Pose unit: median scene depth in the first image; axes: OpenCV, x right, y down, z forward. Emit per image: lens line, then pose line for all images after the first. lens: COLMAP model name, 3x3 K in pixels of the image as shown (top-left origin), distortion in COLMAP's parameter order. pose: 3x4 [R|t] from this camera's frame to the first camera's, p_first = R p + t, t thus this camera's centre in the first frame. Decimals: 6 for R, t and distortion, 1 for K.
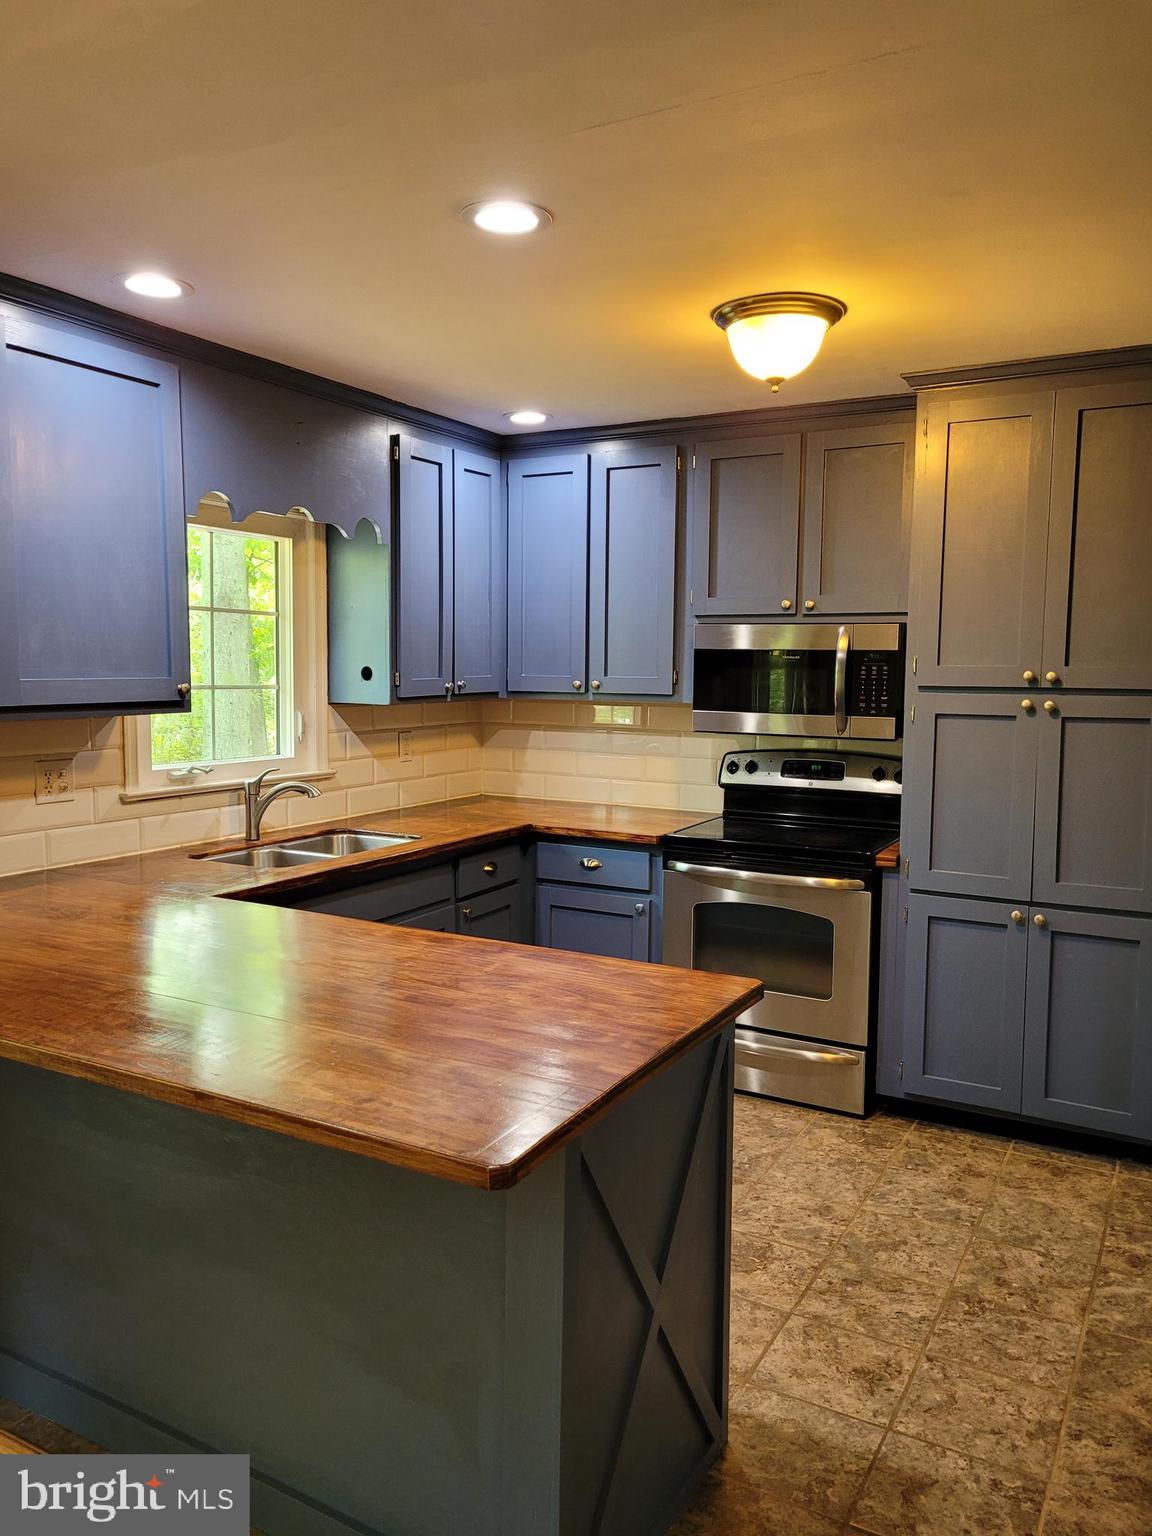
lens RADIAL K [[1167.2, 0, 563.2], [0, 1167.2, 756.6], [0, 0, 1]] dist [0.060336, -0.046610]
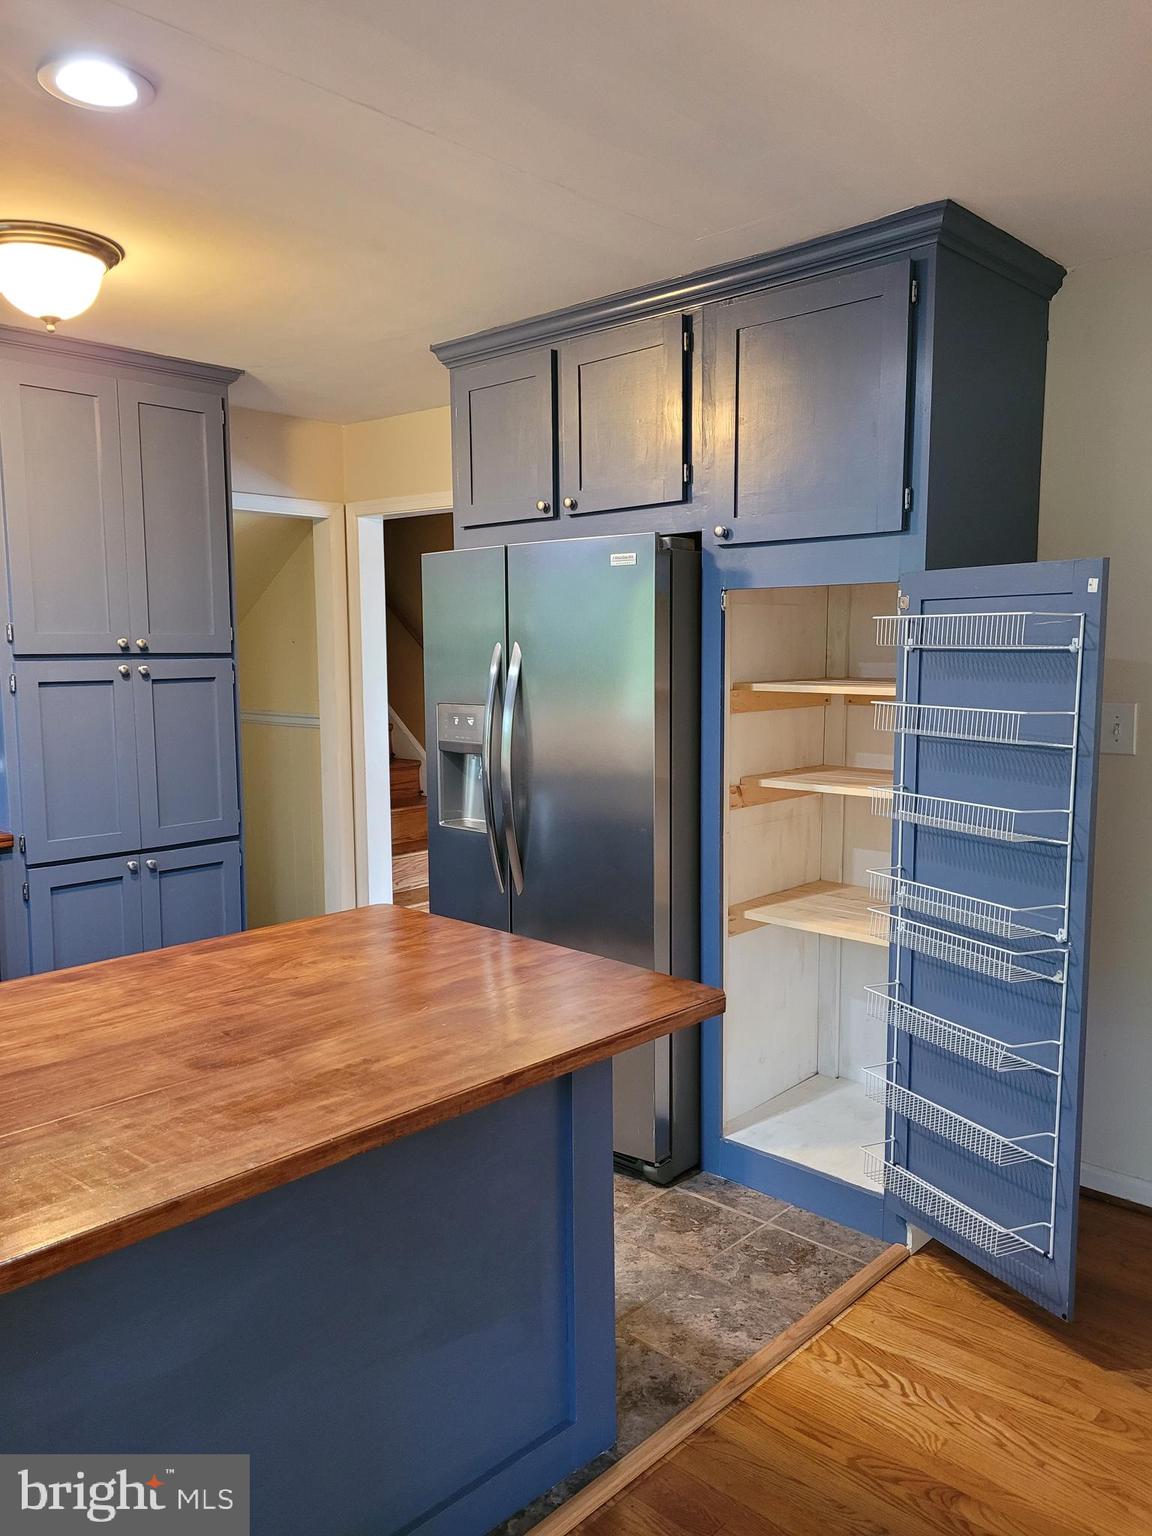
lens RADIAL K [[1167.2, 0, 580.3], [0, 1167.2, 775.6], [0, 0, 1]] dist [0.060336, -0.046610]
pose [[0.227741, -0.119134, 0.966406, -0.663136], [0.087212, 0.990994, 0.101612, -0.024429], [-0.969808, 0.061141, 0.236080, 0.401413]]
